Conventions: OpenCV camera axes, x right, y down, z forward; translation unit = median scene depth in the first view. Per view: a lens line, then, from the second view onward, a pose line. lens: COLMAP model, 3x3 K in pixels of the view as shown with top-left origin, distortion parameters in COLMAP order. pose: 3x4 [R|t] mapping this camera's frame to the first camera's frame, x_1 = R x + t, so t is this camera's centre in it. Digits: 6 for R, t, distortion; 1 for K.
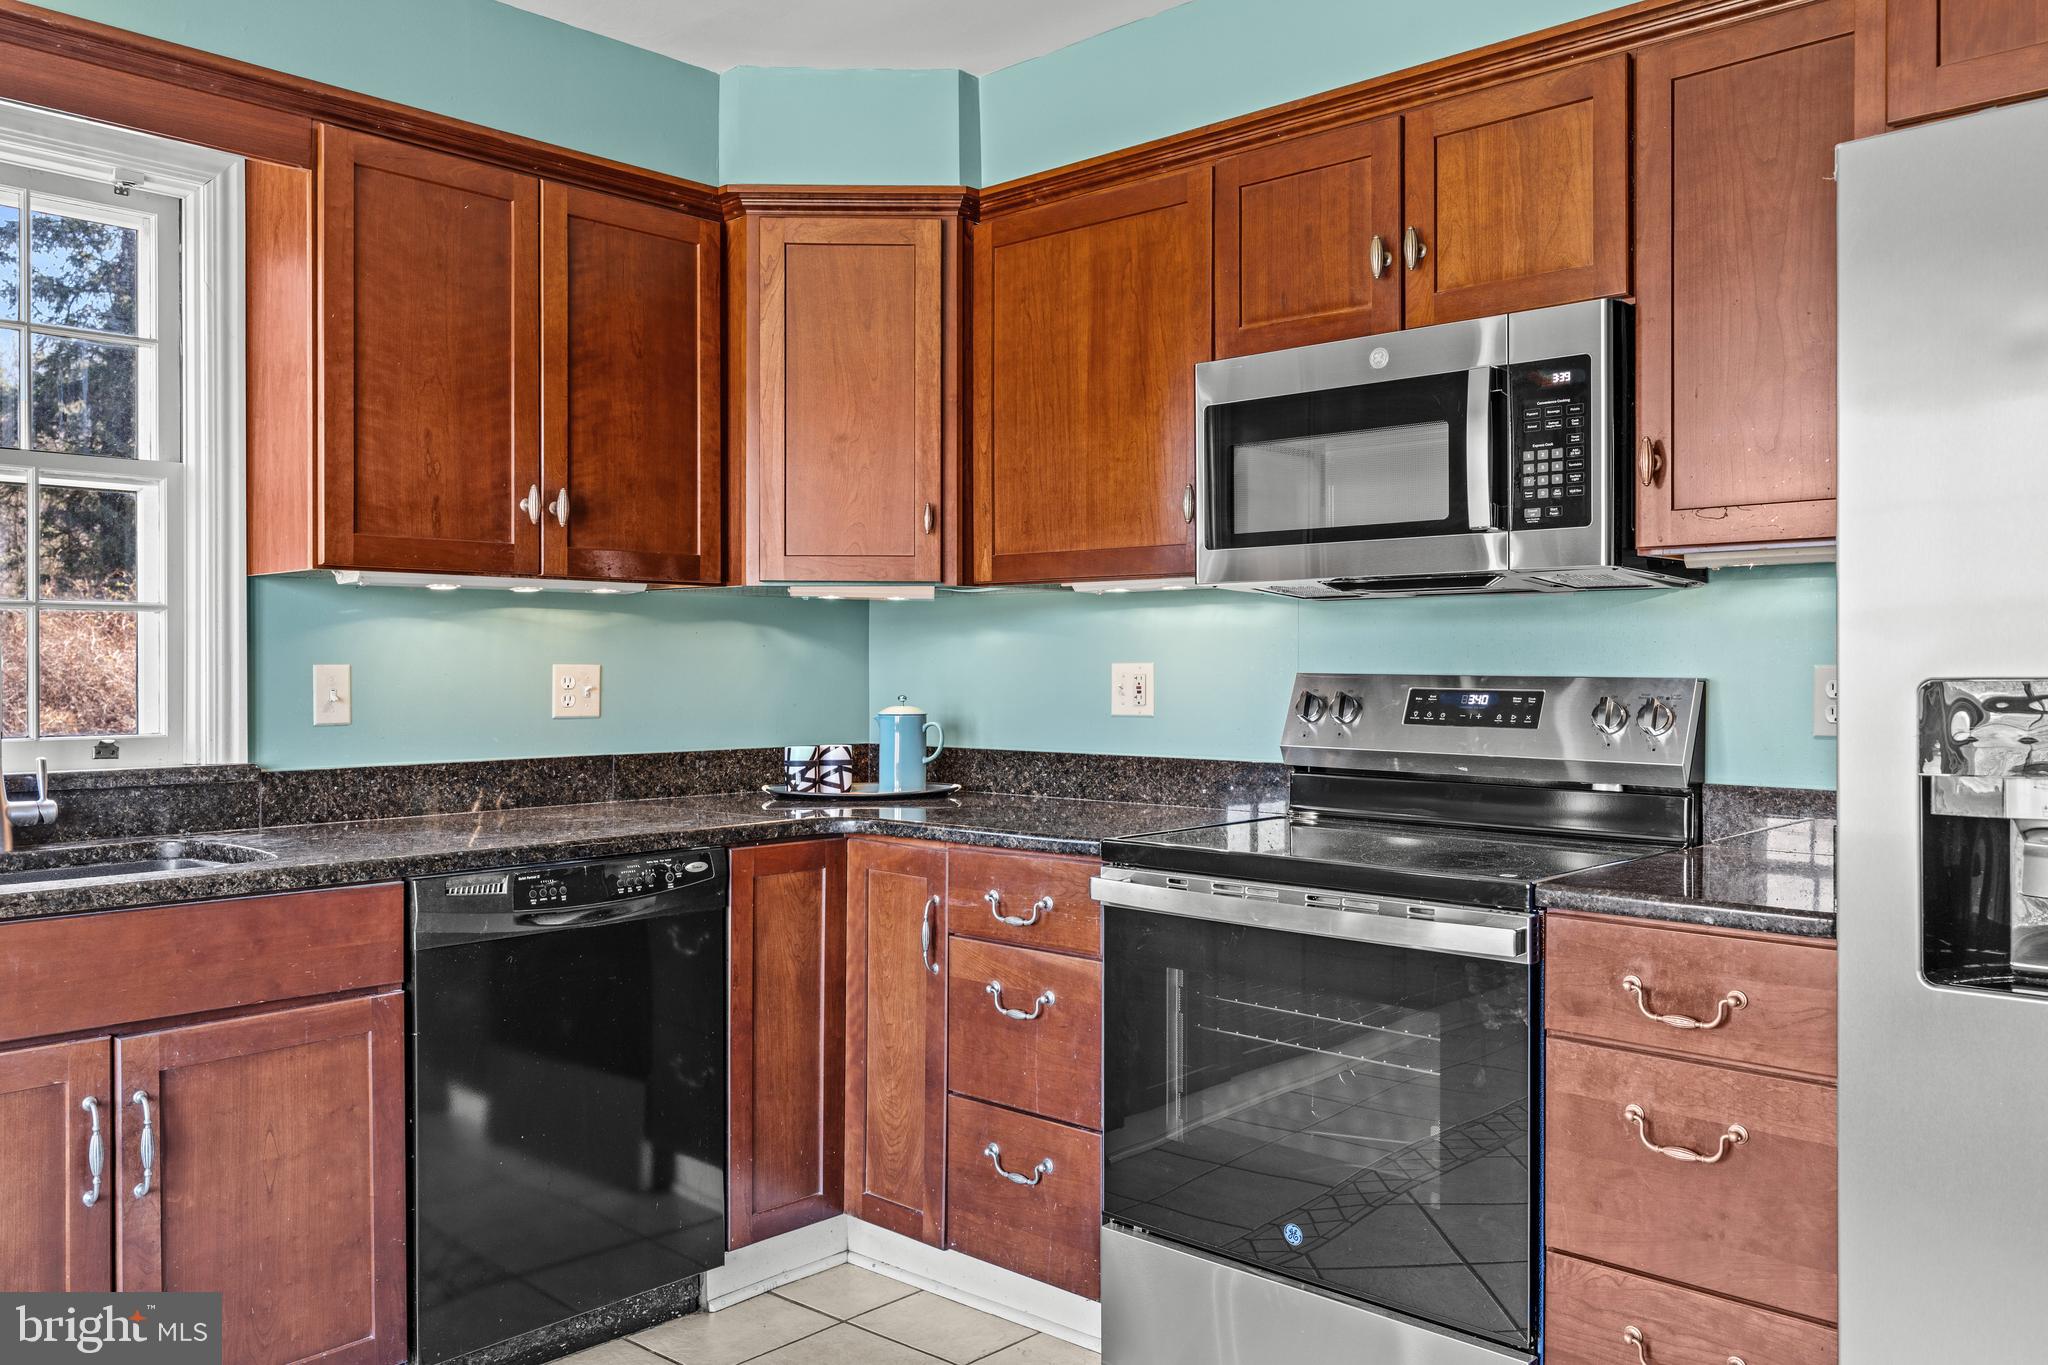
lens RADIAL K [[1587.7, 0, 1007.6], [0, 1587.7, 671.1], [0, 0, 1]] dist [-0.001251, -0.000234]
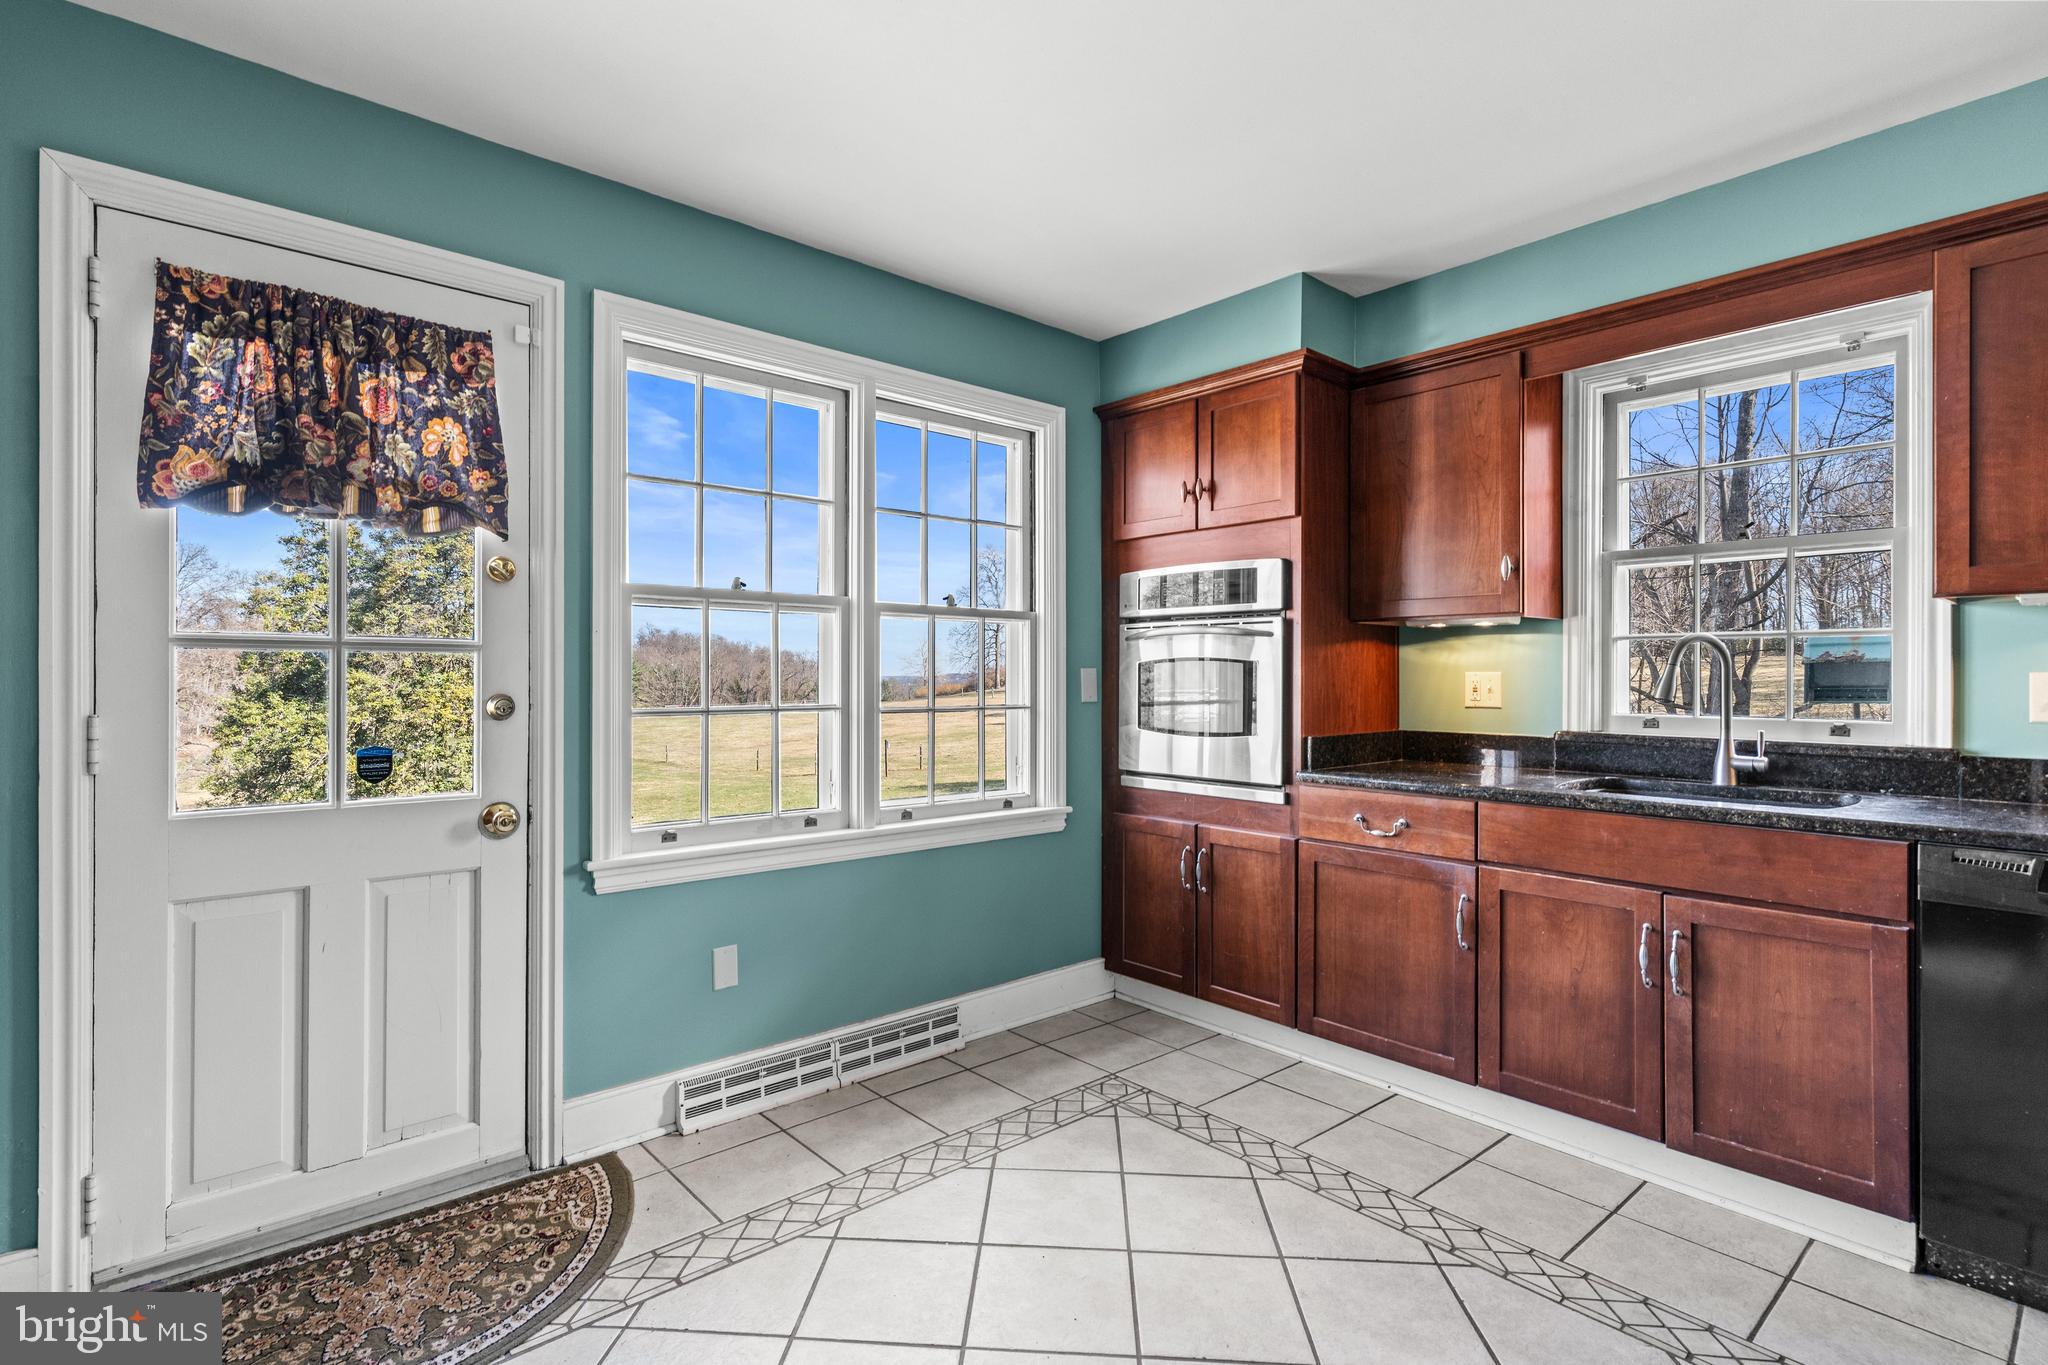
lens RADIAL K [[968.0, 0, 1006.2], [0, 968.0, 677.0], [0, 0, 1]] dist [-0.000197, 0.000549]
pose [[-0.110255, 0.003003, -0.993899, 0.418502], [-0.004960, 0.999981, 0.003572, 0.000664], [0.993891, 0.005324, -0.110238, 0.329457]]
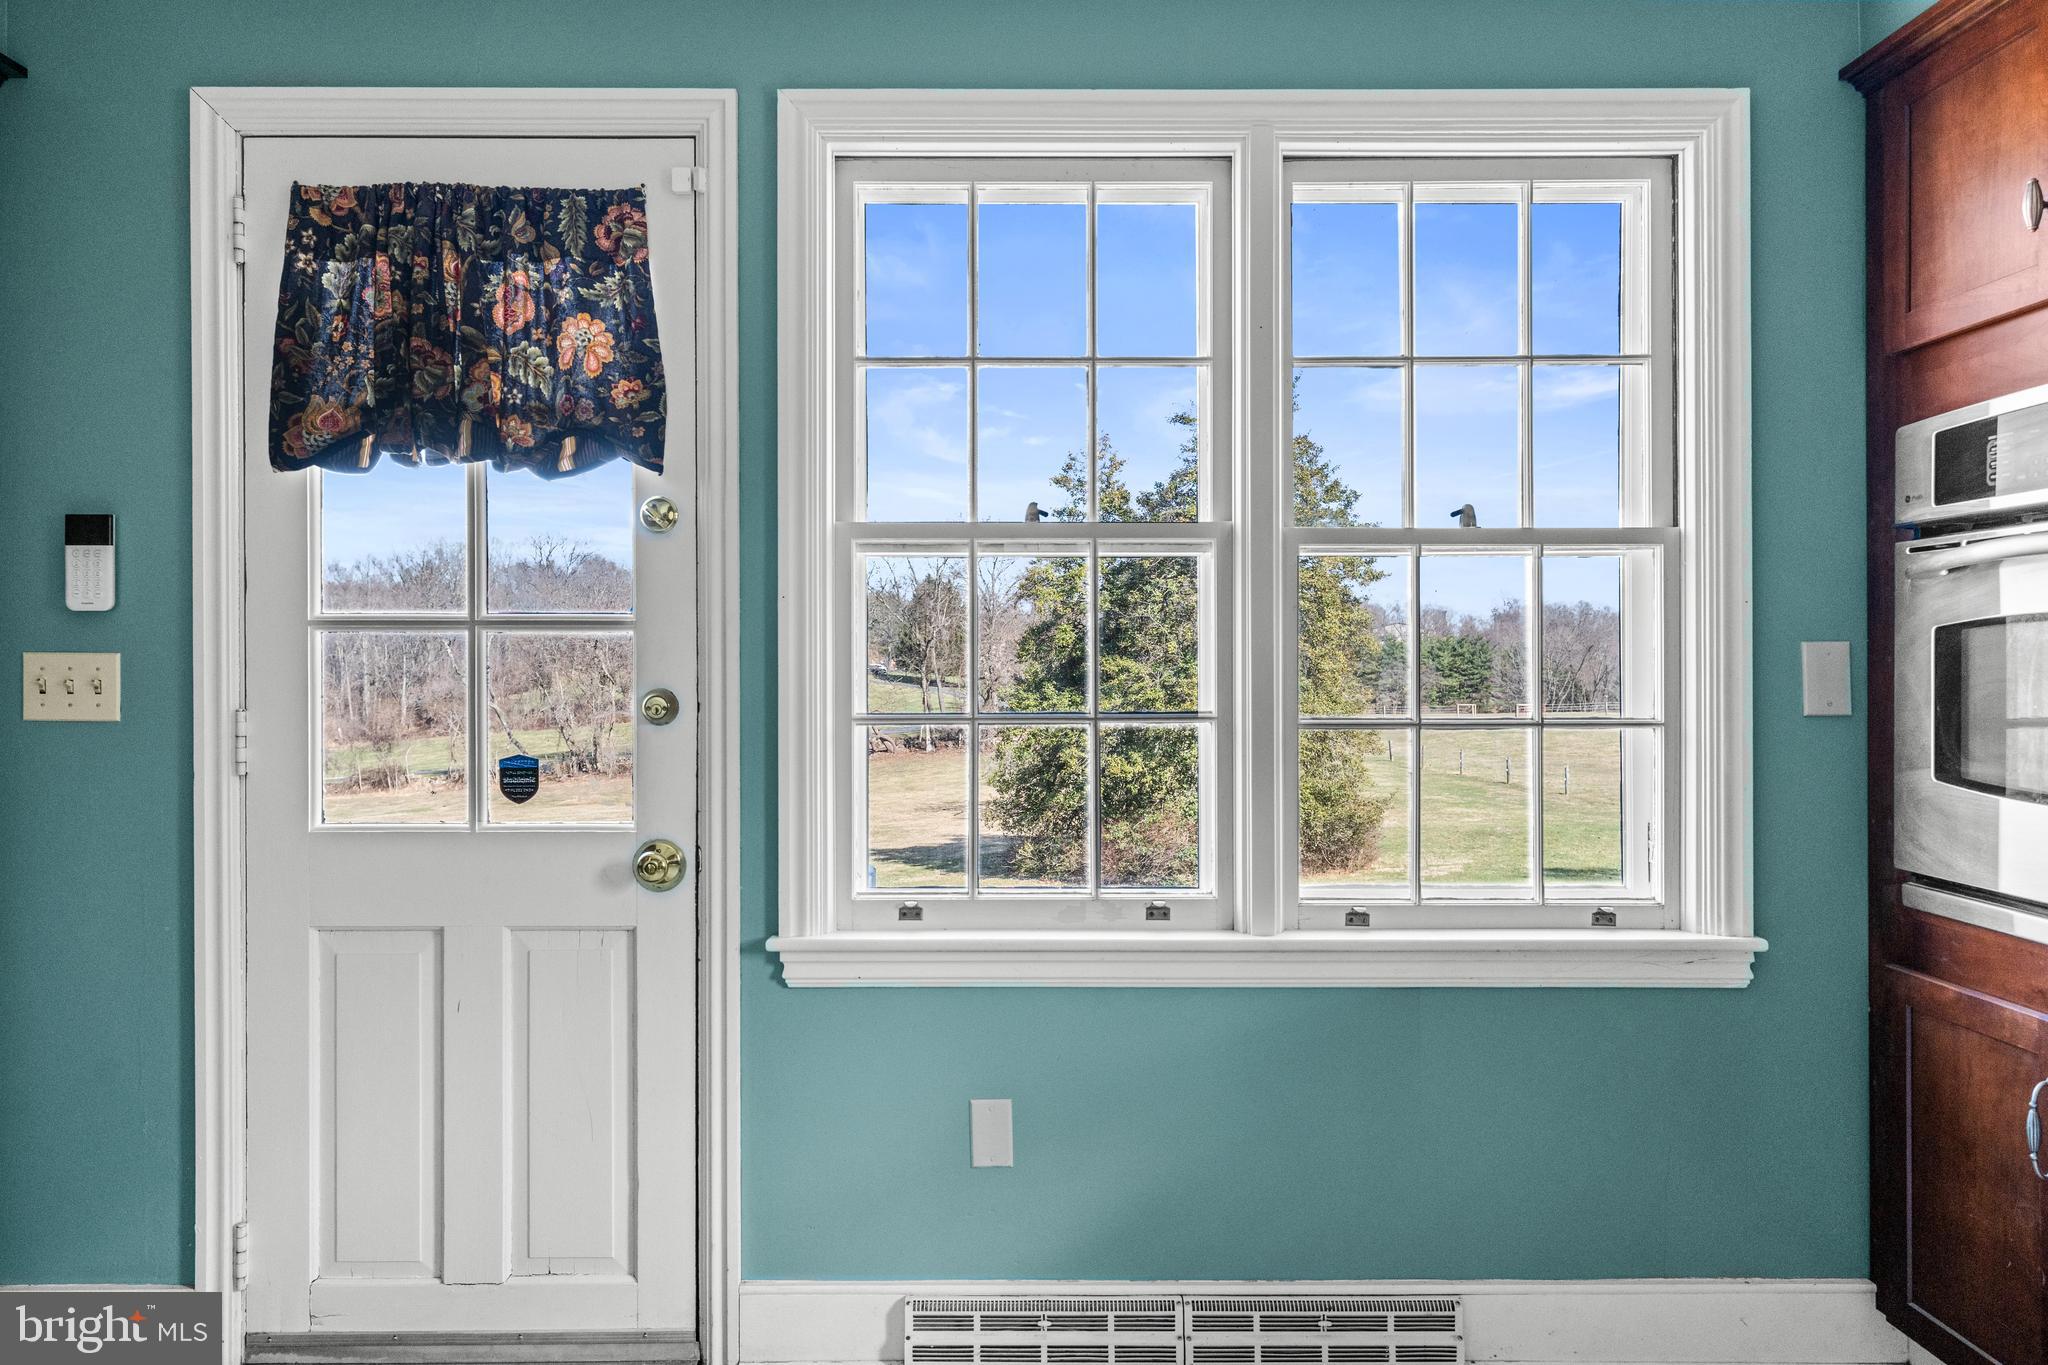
lens RADIAL K [[1318.4, 0, 1027.0], [0, 1318.4, 666.9], [0, 0, 1]] dist [0.001705, 0.005240]
pose [[-0.729427, 0.006169, -0.684031, 0.035300], [0.001962, 0.999974, 0.006926, 0.001888], [0.684056, 0.003710, -0.729420, 0.549987]]
